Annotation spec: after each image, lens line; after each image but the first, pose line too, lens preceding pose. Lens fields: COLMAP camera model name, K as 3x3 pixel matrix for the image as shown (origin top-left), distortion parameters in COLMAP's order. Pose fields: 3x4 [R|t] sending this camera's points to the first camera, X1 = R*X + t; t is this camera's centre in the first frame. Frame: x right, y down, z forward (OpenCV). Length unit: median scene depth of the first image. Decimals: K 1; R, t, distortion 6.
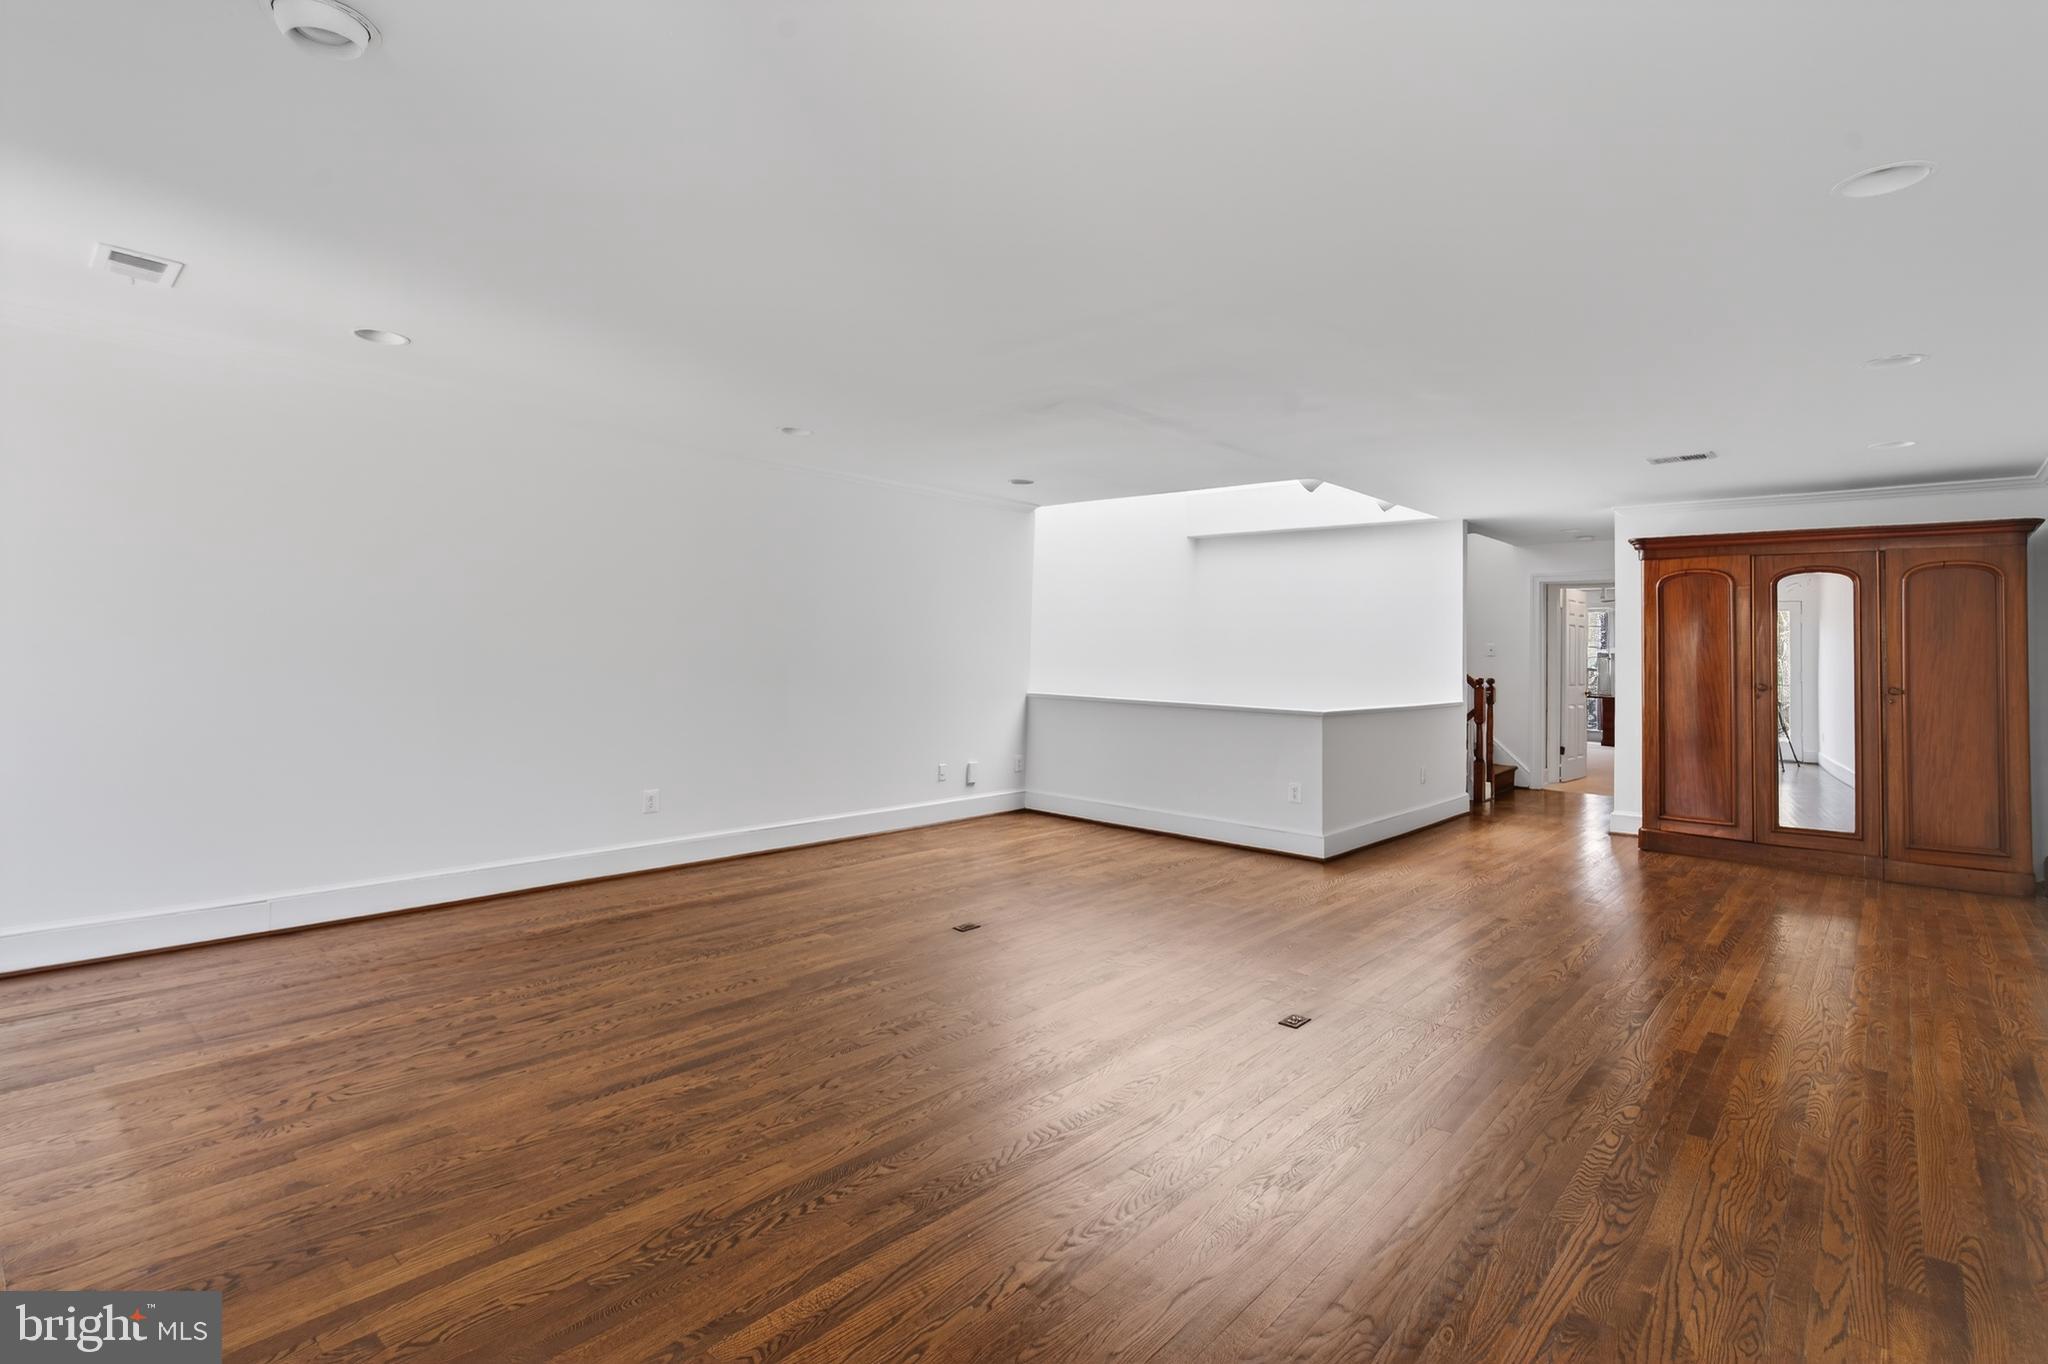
lens RADIAL K [[964.0, 0, 1018.3], [0, 964.0, 627.9], [0, 0, 1]] dist [0.002763, 0.001139]
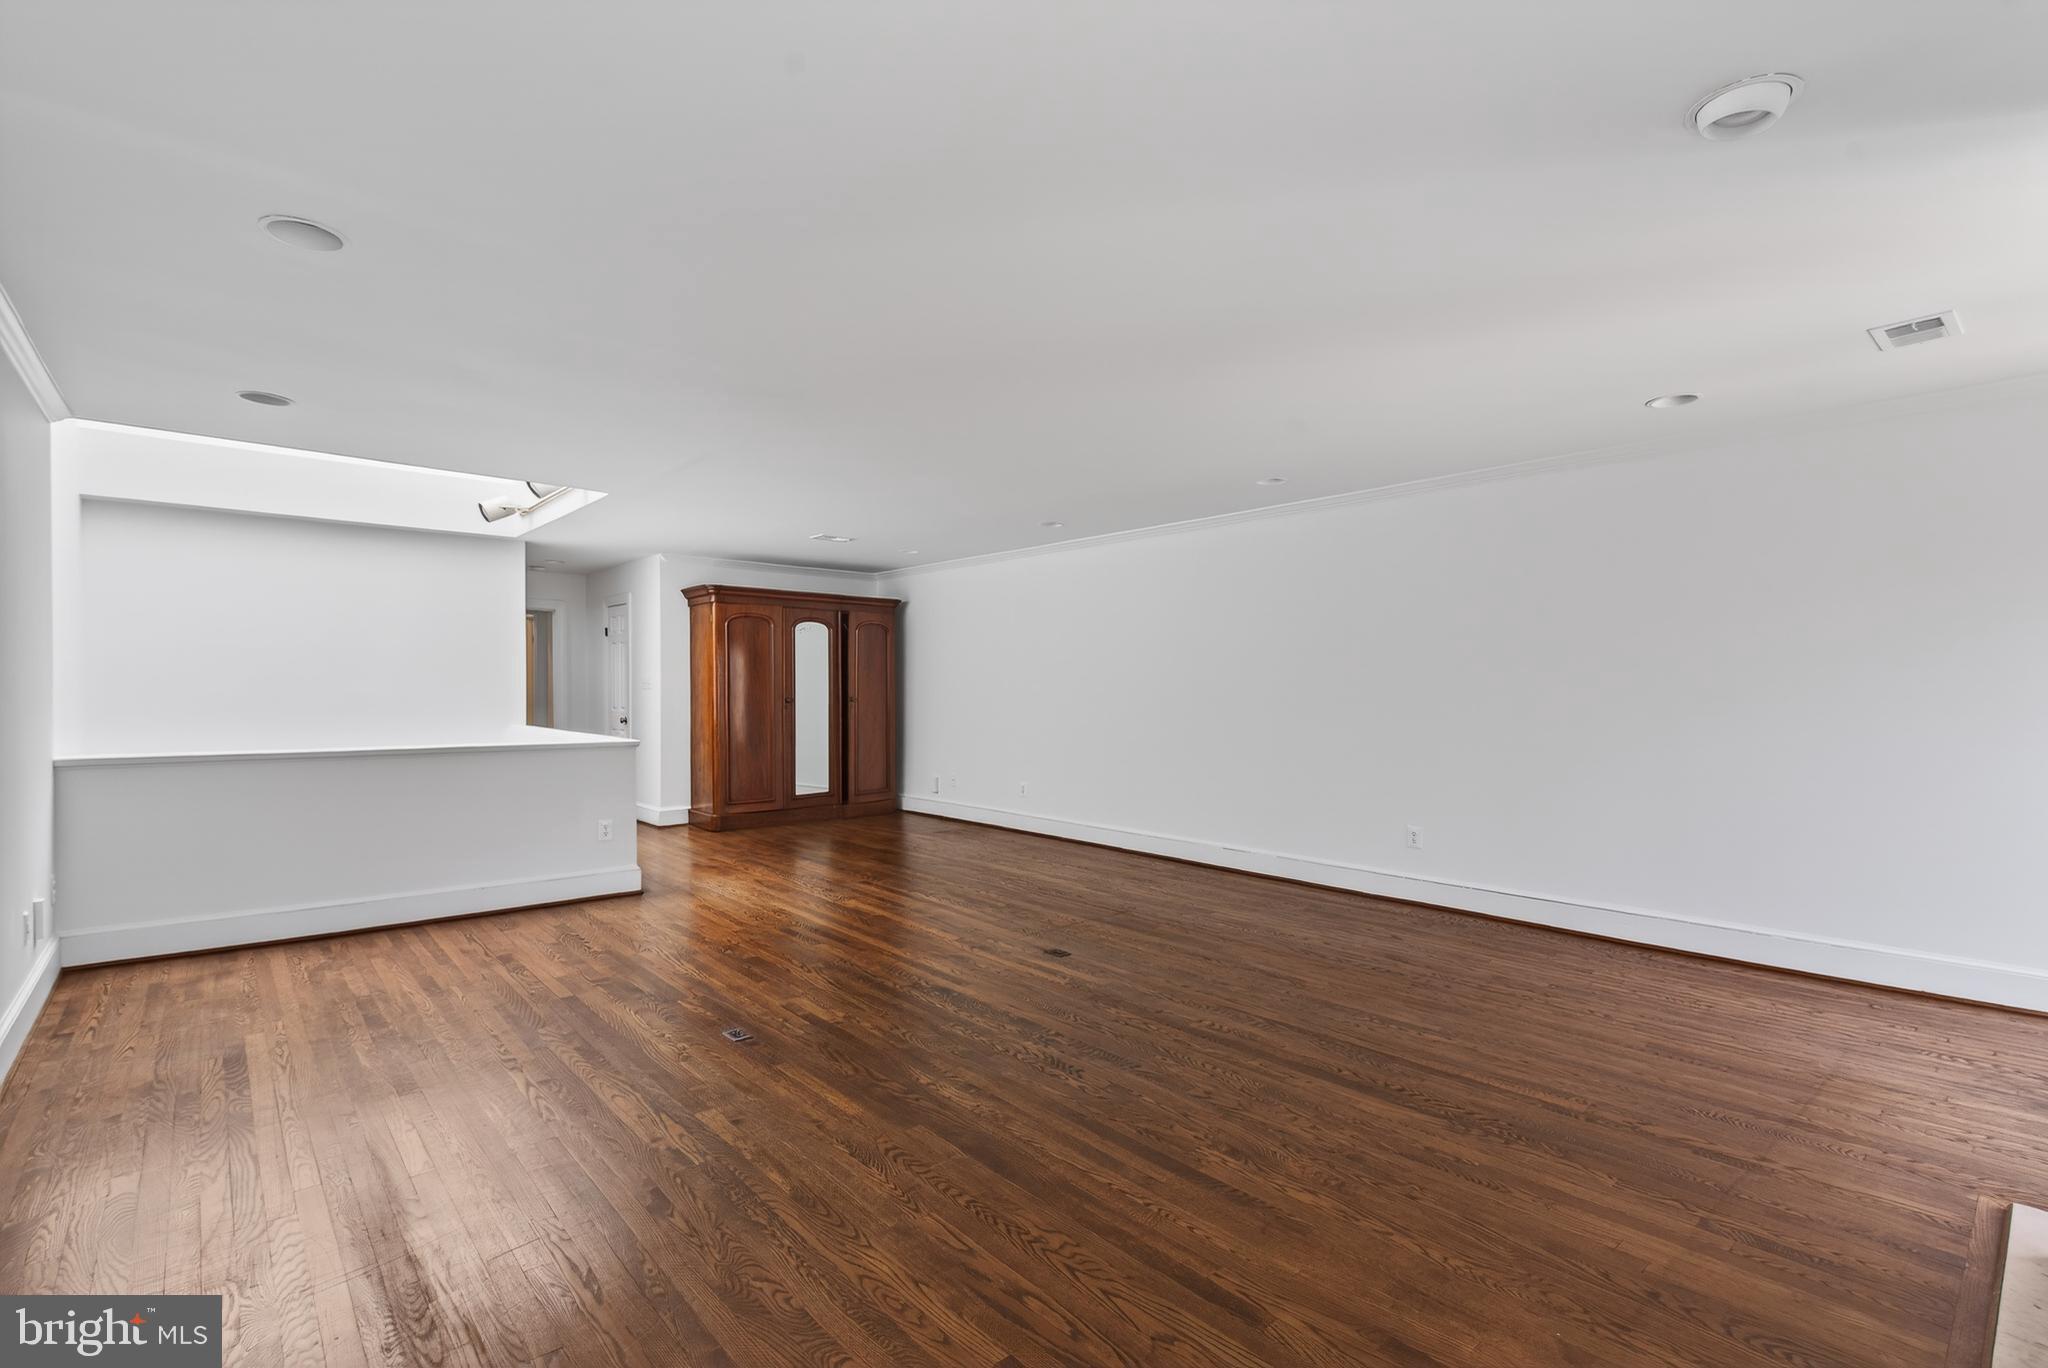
lens RADIAL K [[937.1, 0, 1030.9], [0, 937.1, 679.0], [0, 0, 1]] dist [0.001424, -0.000286]
pose [[0.125775, -0.008801, 0.992020, -0.556359], [-0.023690, 0.999649, 0.011872, 0.004991], [-0.991776, -0.024994, 0.125522, 0.483429]]
